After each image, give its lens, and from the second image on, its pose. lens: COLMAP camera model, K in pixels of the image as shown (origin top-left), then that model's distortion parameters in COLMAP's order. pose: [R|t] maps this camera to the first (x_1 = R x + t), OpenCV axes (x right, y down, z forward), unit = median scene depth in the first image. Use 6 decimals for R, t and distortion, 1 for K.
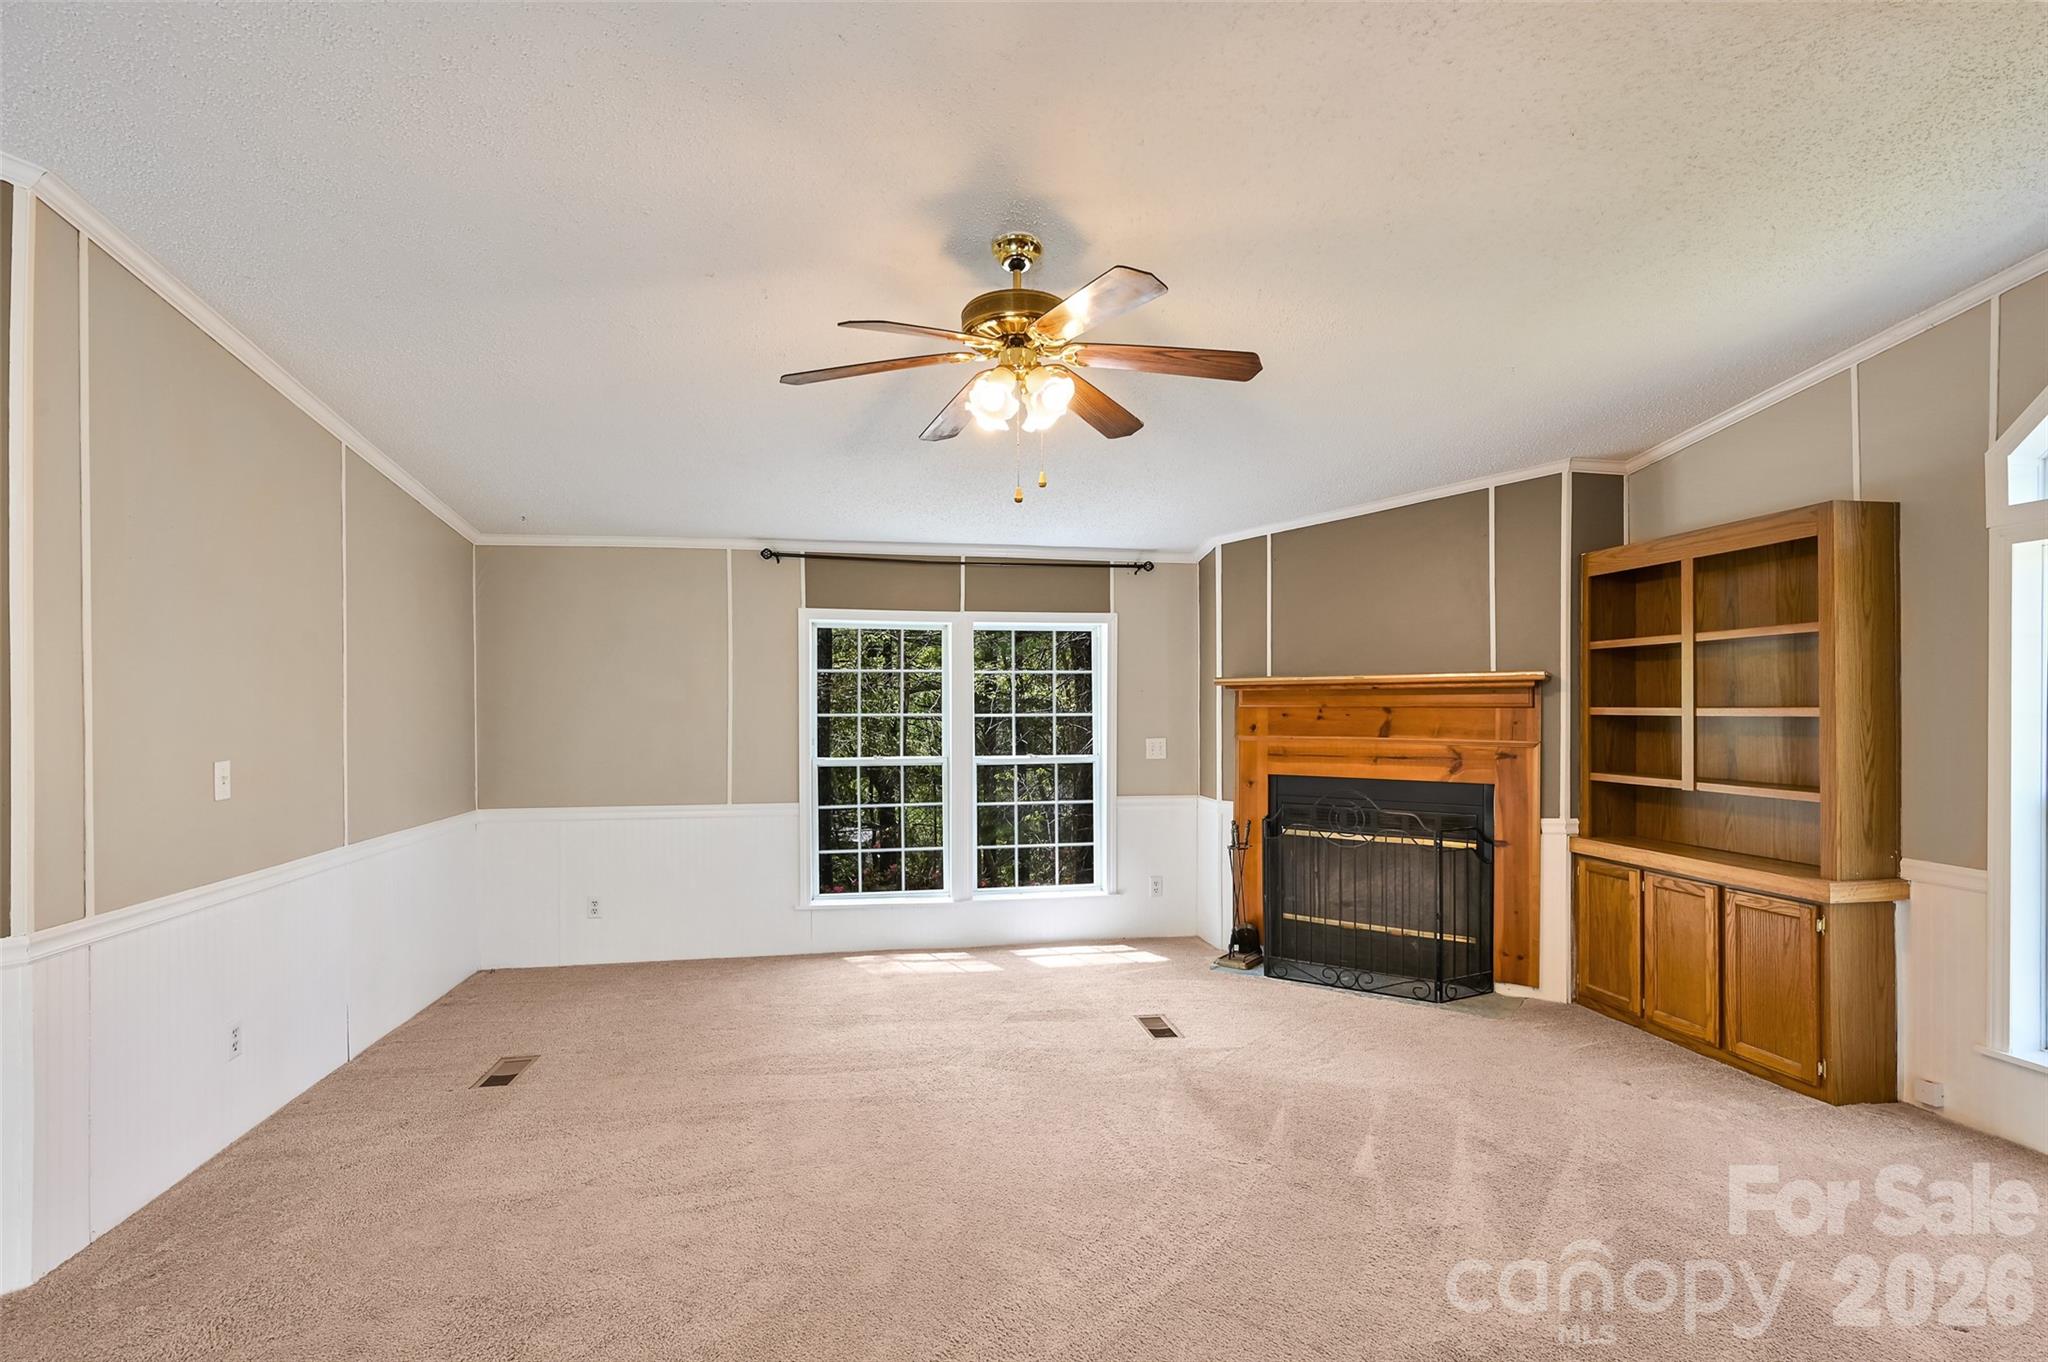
lens RADIAL K [[947.0, 0, 1017.2], [0, 947.0, 690.8], [0, 0, 1]] dist [0.001031, -0.000594]
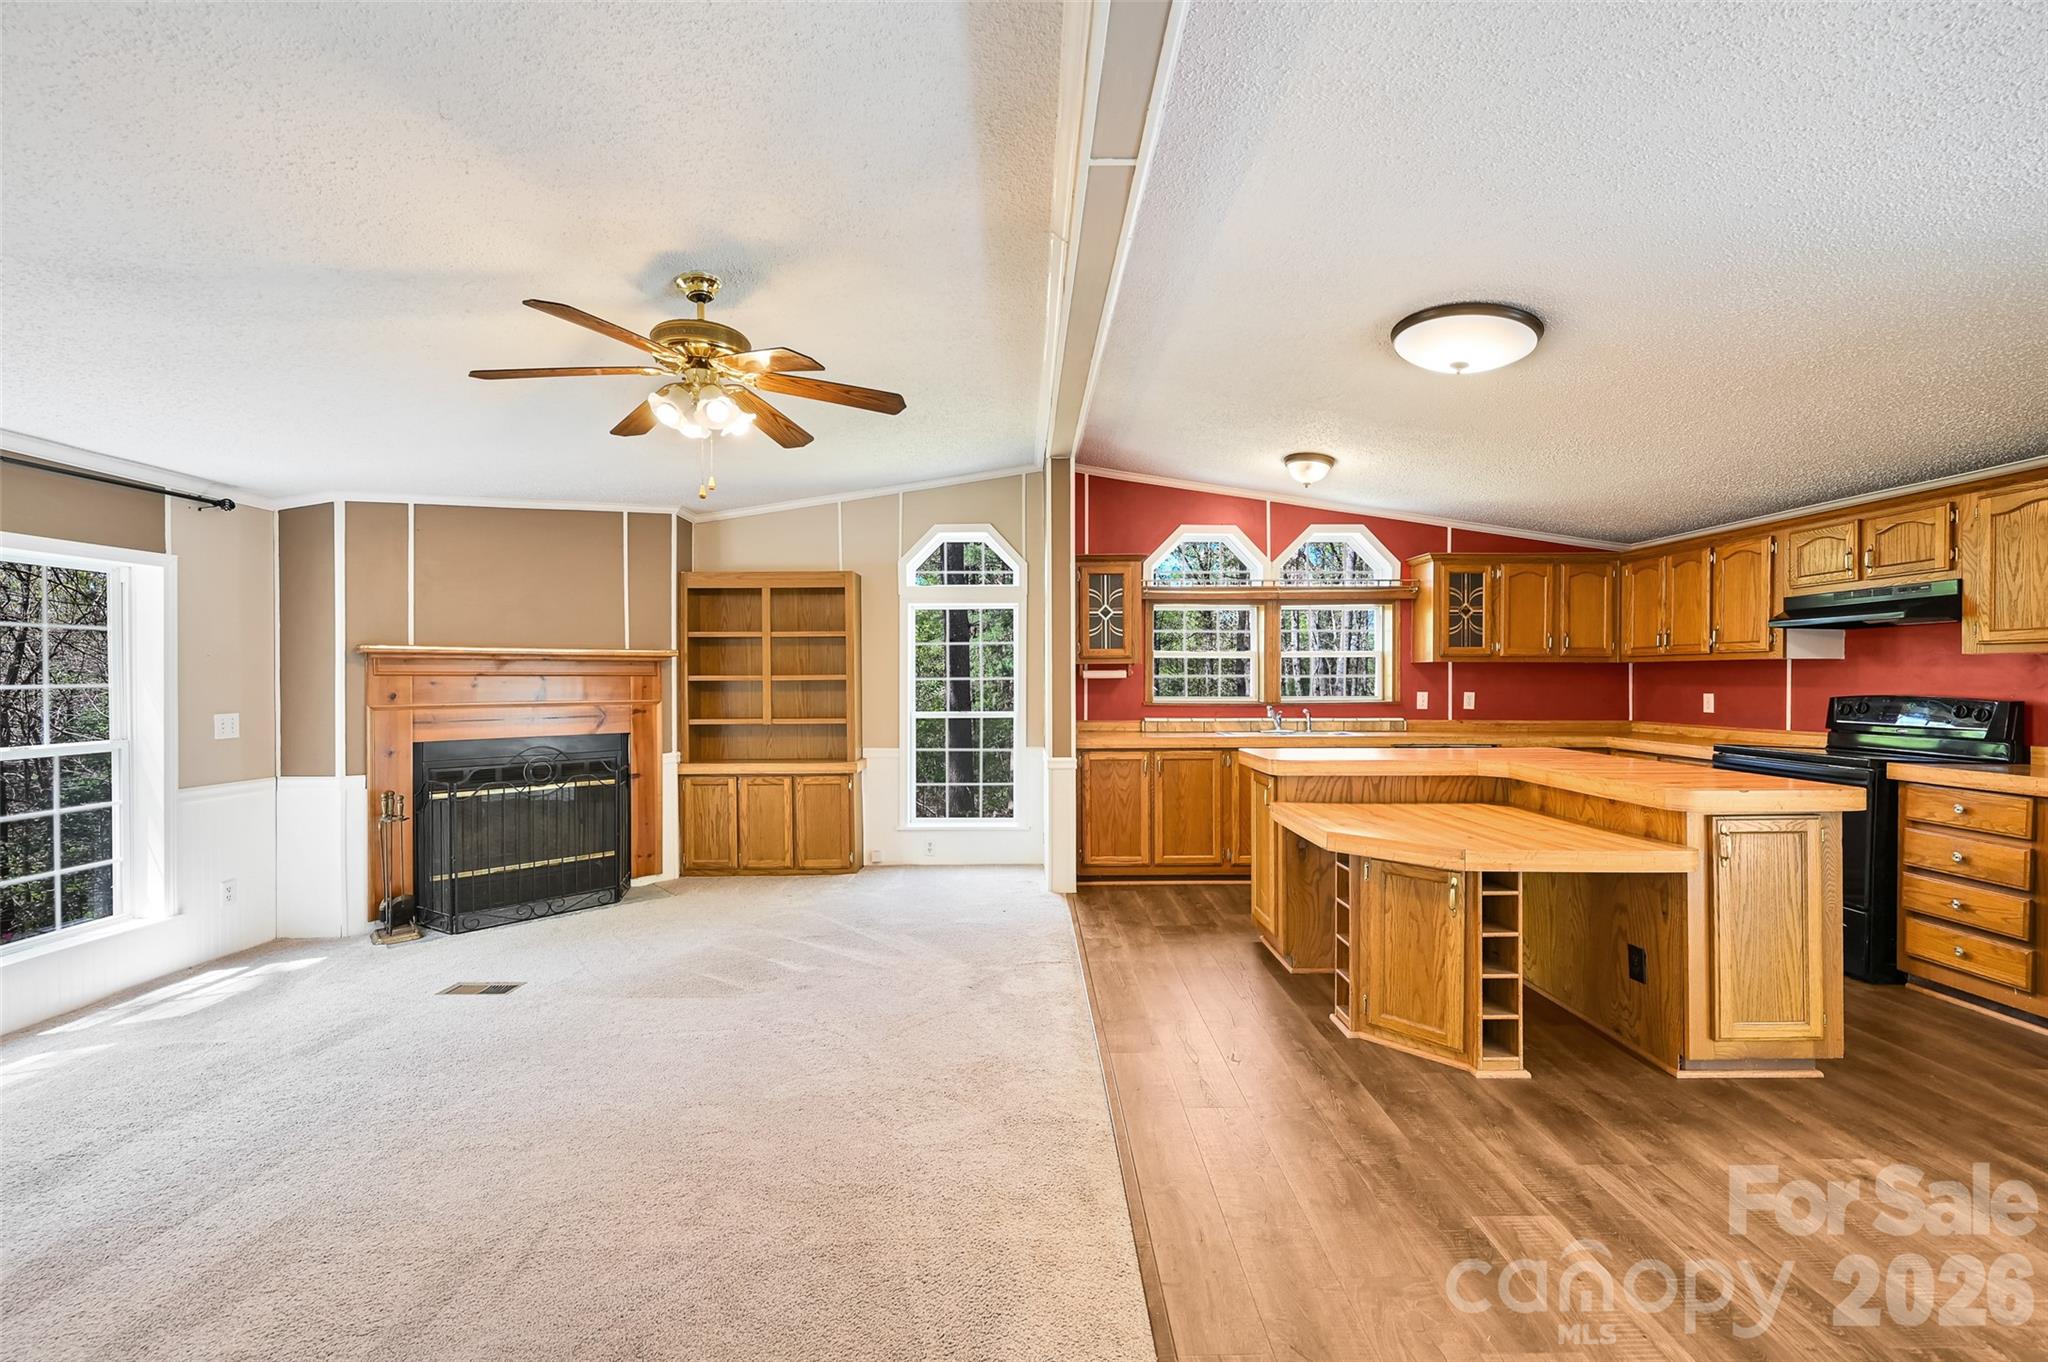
lens RADIAL K [[809.2, 0, 1020.7], [0, 809.2, 683.2], [0, 0, 1]] dist [-0.001178, 0.000156]
pose [[0.183783, -0.010448, 0.982911, -0.534357], [-0.016893, 0.999762, 0.013785, 0.002336], [-0.982822, -0.019138, 0.183562, 0.245235]]
